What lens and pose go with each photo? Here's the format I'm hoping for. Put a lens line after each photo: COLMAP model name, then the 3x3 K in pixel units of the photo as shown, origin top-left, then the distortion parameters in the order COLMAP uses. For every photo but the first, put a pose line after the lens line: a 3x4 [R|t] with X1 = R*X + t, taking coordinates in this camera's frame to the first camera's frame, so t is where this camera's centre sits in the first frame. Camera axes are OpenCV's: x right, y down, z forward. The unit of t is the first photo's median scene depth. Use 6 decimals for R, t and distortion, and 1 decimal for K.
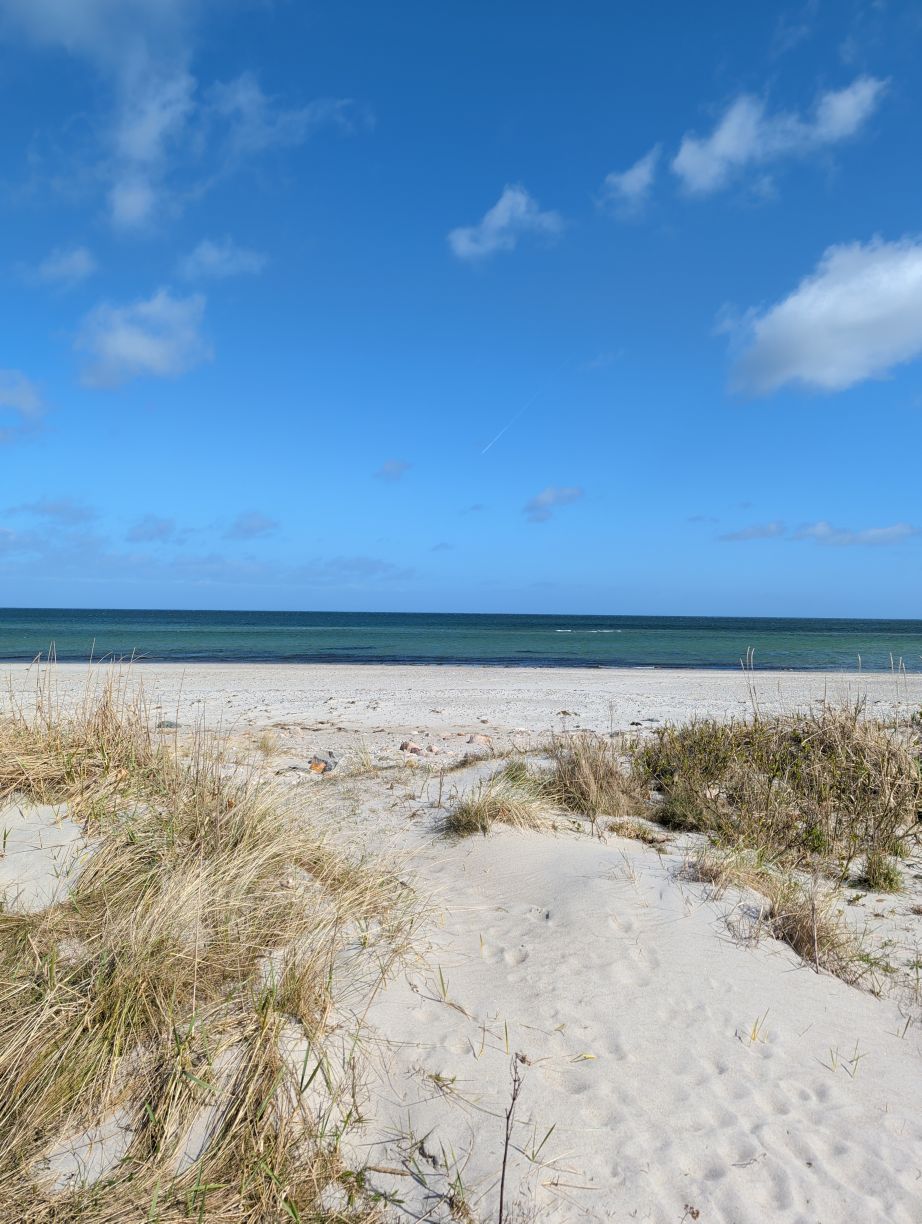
lens RADIAL K [[875.9, 0, 461.0], [0, 875.9, 612.0], [0, 0, 1]] dist [0.001202, 0.007065]
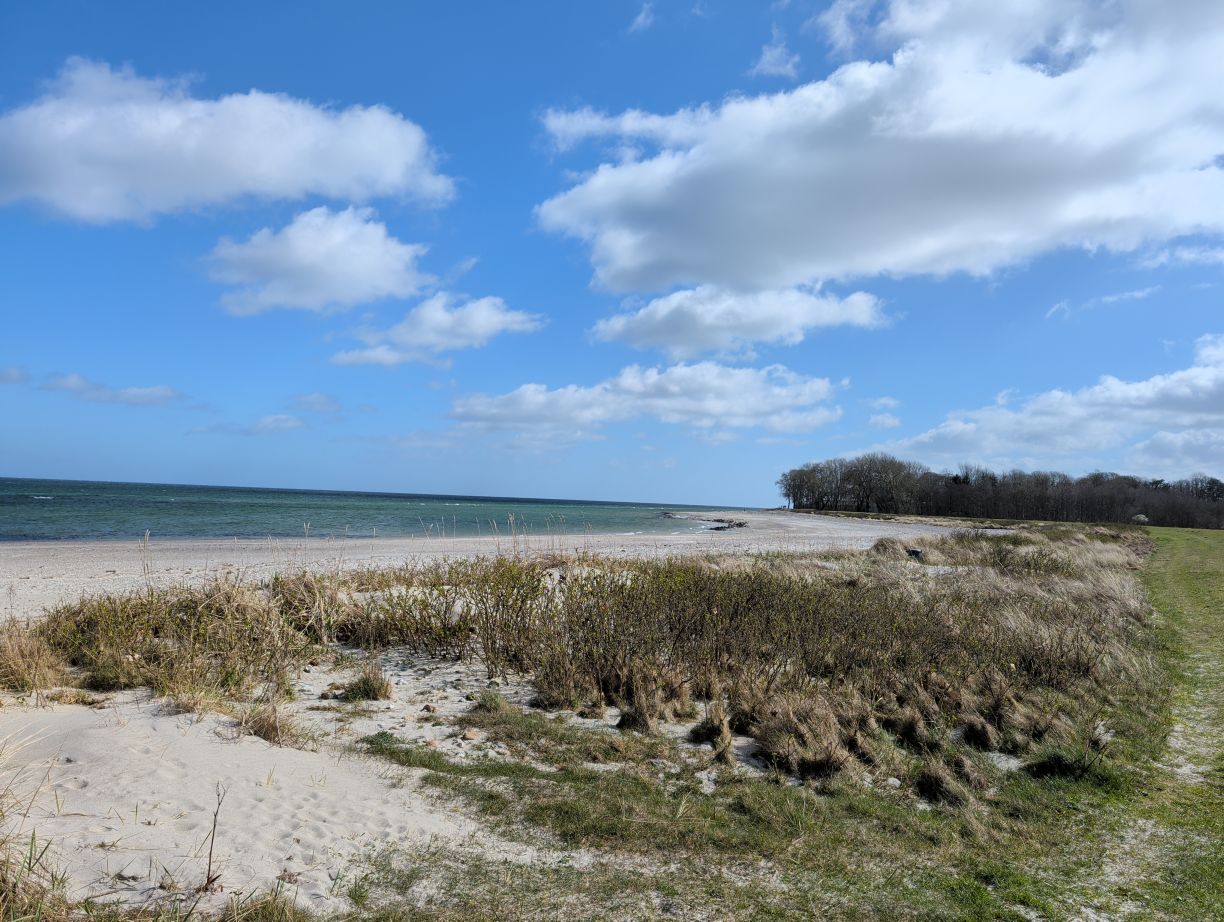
lens RADIAL K [[2224.5, 0, 612.0], [0, 2224.5, 461.0], [0, 0, 1]] dist [0.375590, -1.728715]
pose [[0.611513, -0.023712, 0.790879, -1.767303], [-0.031232, 0.998048, 0.054073, -0.250901], [-0.790618, -0.057767, 0.609579, -1.398423]]
